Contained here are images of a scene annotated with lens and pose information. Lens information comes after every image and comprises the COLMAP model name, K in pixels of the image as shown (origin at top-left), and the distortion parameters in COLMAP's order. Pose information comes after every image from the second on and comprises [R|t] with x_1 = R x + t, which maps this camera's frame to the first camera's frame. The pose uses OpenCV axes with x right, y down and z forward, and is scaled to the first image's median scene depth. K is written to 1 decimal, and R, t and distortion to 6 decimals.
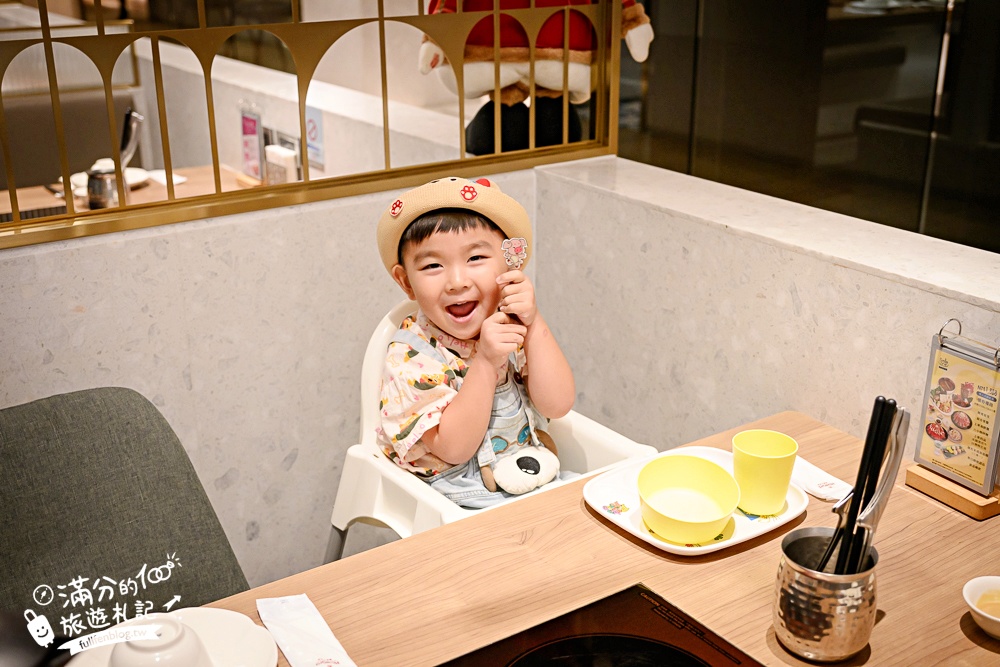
lens RADIAL K [[1180.4, 0, 499.6], [0, 1180.4, 334.0], [0, 0, 1]] dist [0.024966, 0.000000]
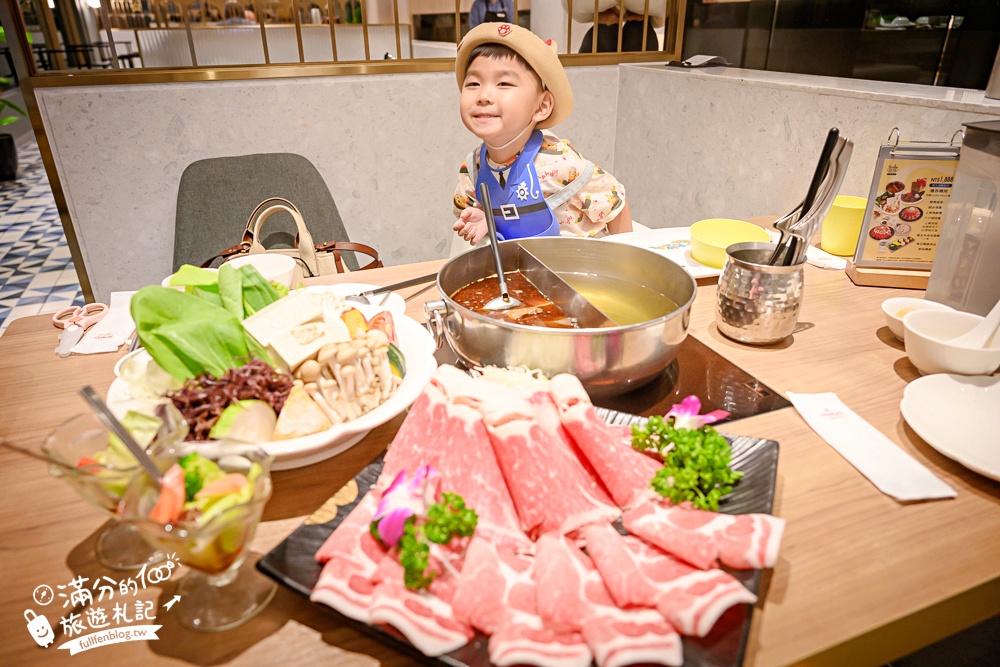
lens RADIAL K [[656.7, 0, 500.0], [0, 656.7, 333.6], [0, 0, 1]] dist [-0.004907, 0.003870]
pose [[0.974173, 0.092727, -0.205883, 0.097531], [-0.071723, 0.991641, 0.107254, 0.132240], [0.214107, -0.089717, 0.972681, 0.166306]]
